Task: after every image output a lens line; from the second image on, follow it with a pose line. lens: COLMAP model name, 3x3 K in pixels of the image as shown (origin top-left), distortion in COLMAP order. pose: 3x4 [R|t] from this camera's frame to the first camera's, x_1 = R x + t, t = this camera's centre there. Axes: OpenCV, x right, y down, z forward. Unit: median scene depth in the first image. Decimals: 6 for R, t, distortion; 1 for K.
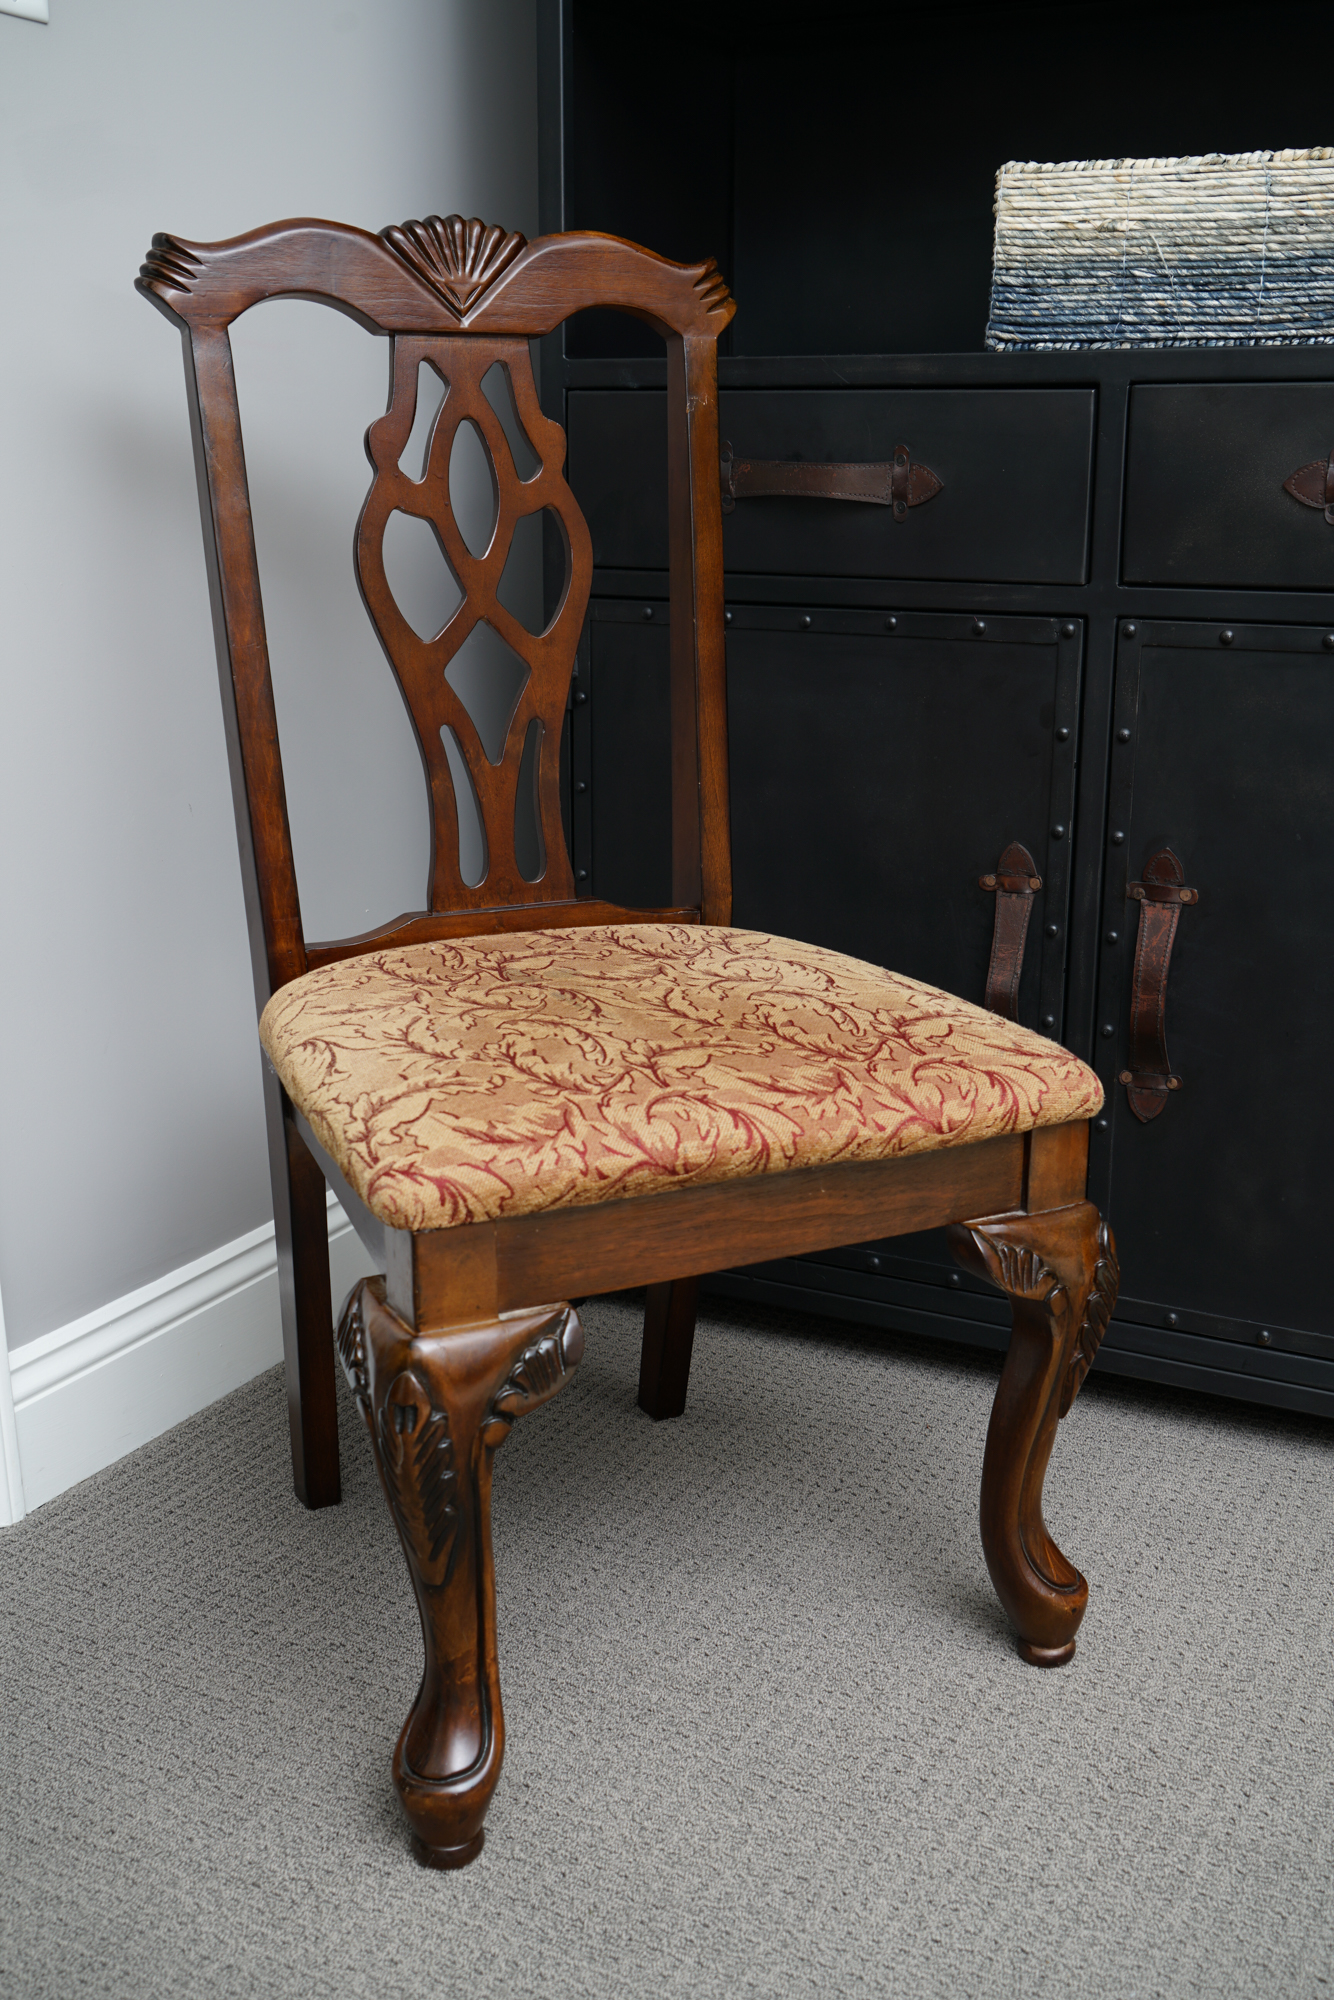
lens RADIAL K [[2098.9, 0, 687.9], [0, 2098.9, 1000.5], [0, 0, 1]] dist [0.016788, 0.000000]
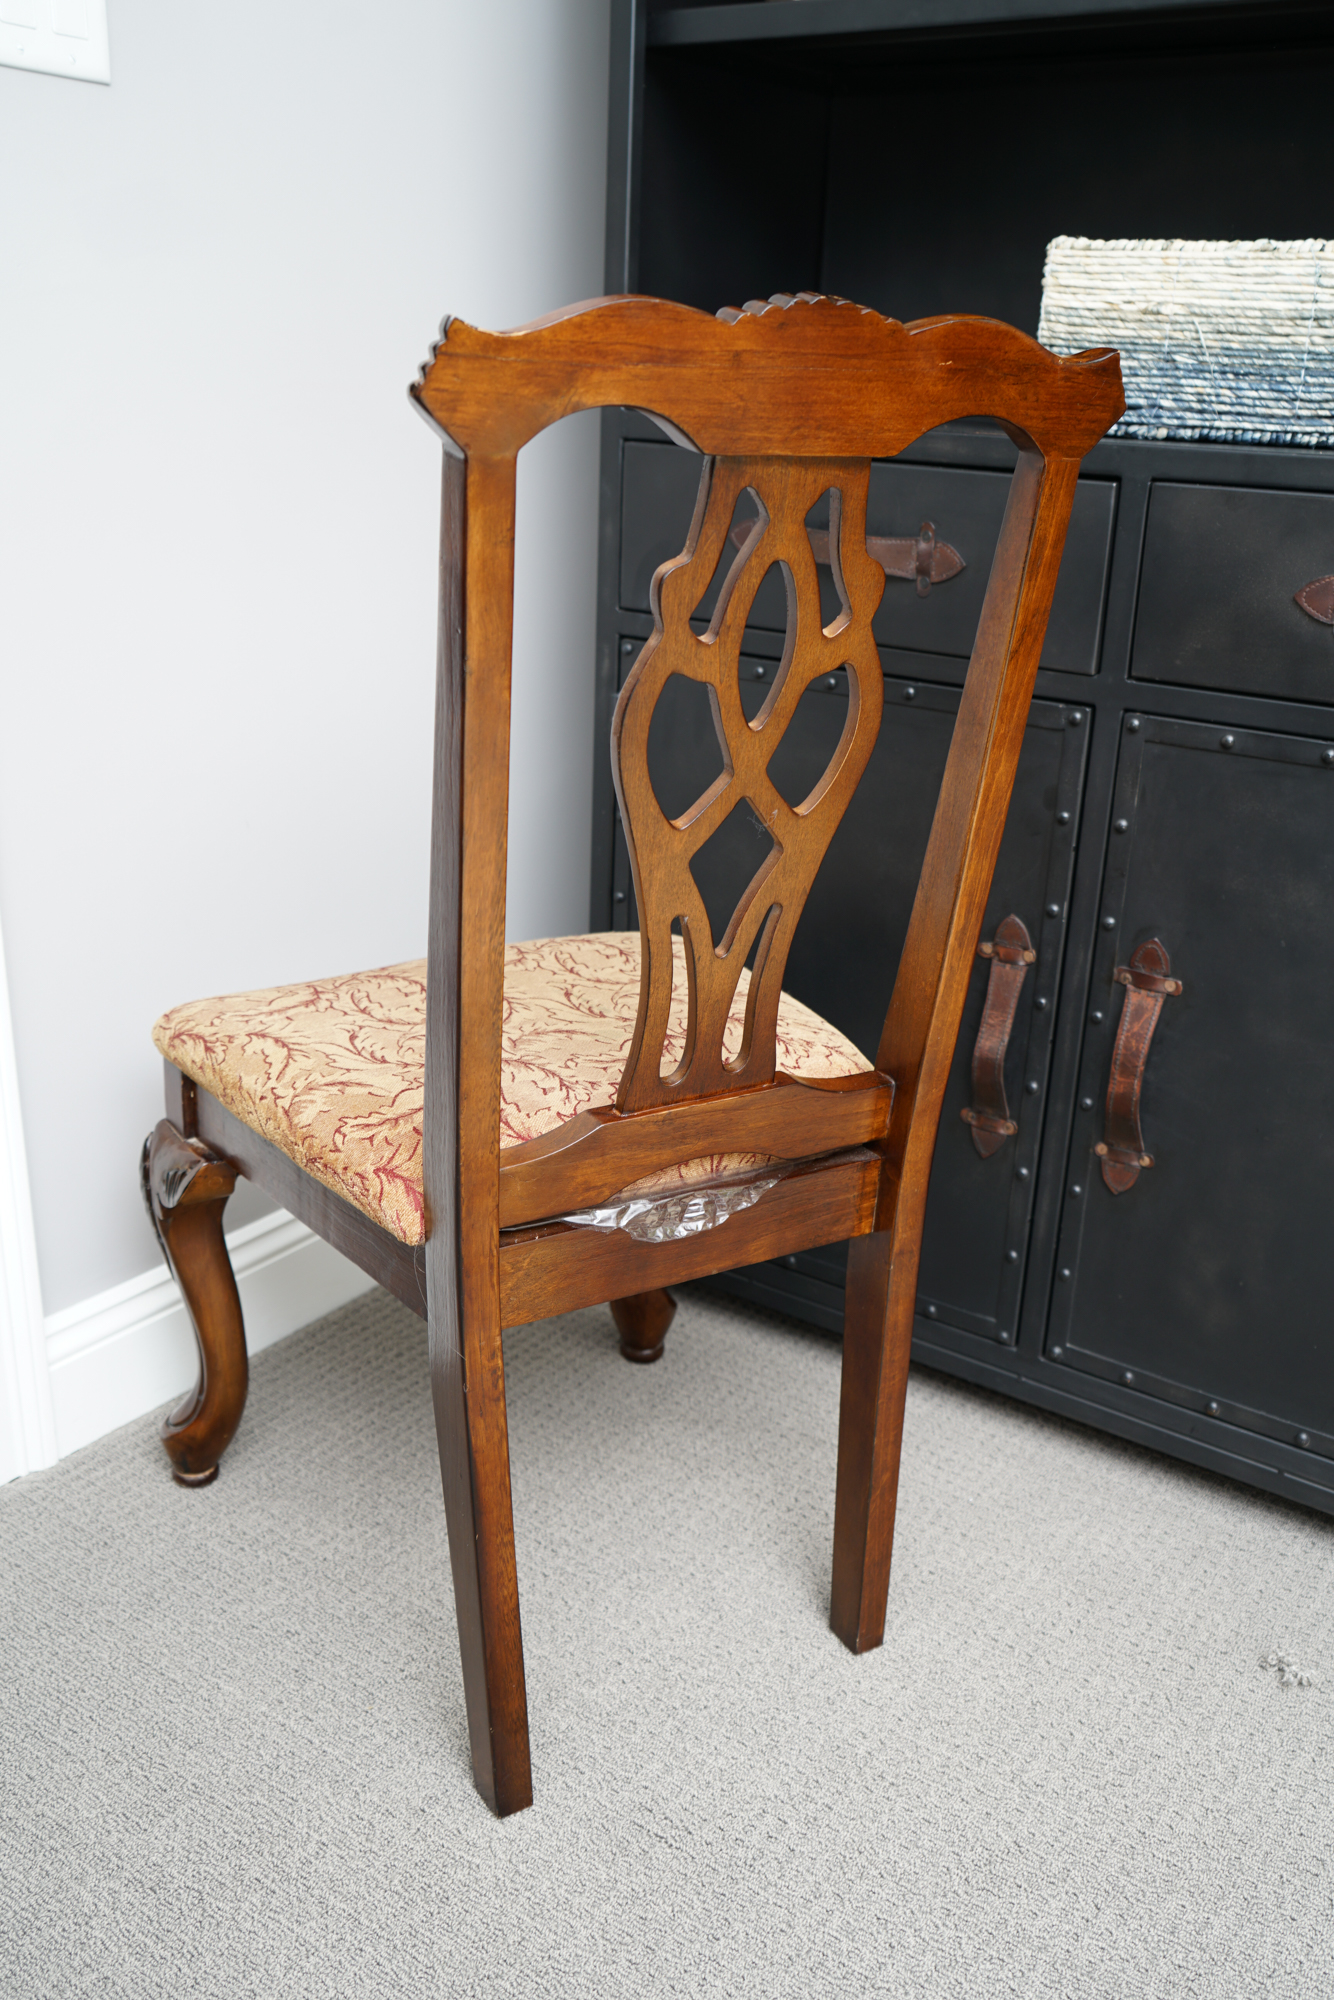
lens RADIAL K [[1831.3, 0, 686.4], [0, 1831.3, 1007.9], [0, 0, 1]] dist [0.016391, 0.000000]
pose [[0.991057, 0.077976, -0.108281, 0.102818], [-0.068428, 0.993654, 0.089267, -0.104279], [0.114555, -0.081059, 0.990104, 0.092137]]
